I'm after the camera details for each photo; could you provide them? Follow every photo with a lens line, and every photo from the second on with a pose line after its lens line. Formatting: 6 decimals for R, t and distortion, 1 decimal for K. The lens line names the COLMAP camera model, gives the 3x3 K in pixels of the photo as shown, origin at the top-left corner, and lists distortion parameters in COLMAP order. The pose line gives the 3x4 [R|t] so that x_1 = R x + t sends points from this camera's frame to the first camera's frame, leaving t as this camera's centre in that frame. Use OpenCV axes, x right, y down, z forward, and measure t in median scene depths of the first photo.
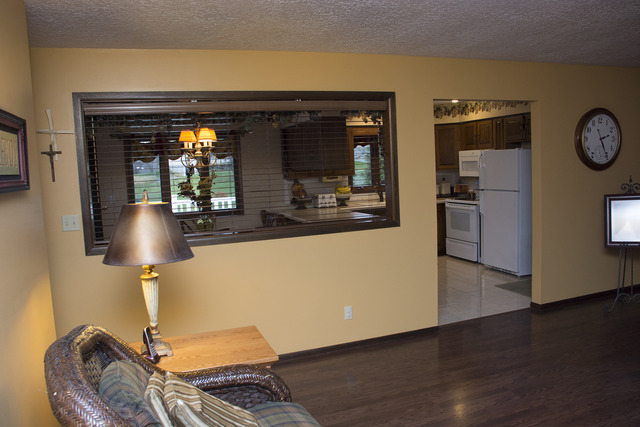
lens RADIAL K [[486.2, 0, 320.0], [0, 486.2, 213.5], [0, 0, 1]] dist [-0.090254, 0.009500]
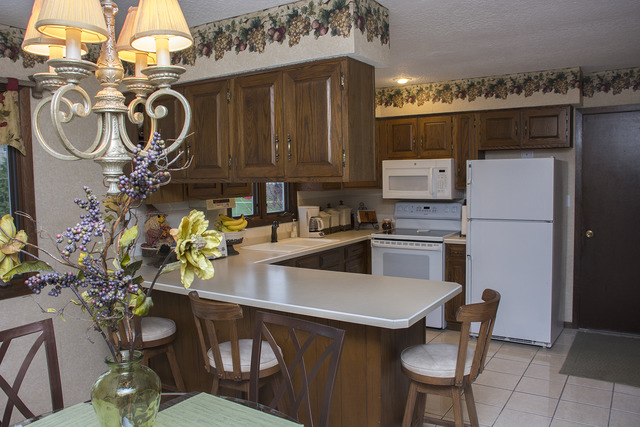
lens RADIAL K [[520.2, 0, 320.0], [0, 520.2, 213.5], [0, 0, 1]] dist [-0.002373, -0.001664]
pose [[0.783416, -0.013136, 0.621359, -0.229689], [0.037402, 0.998961, -0.026038, -0.042291], [-0.620371, 0.043638, 0.783093, 0.510032]]
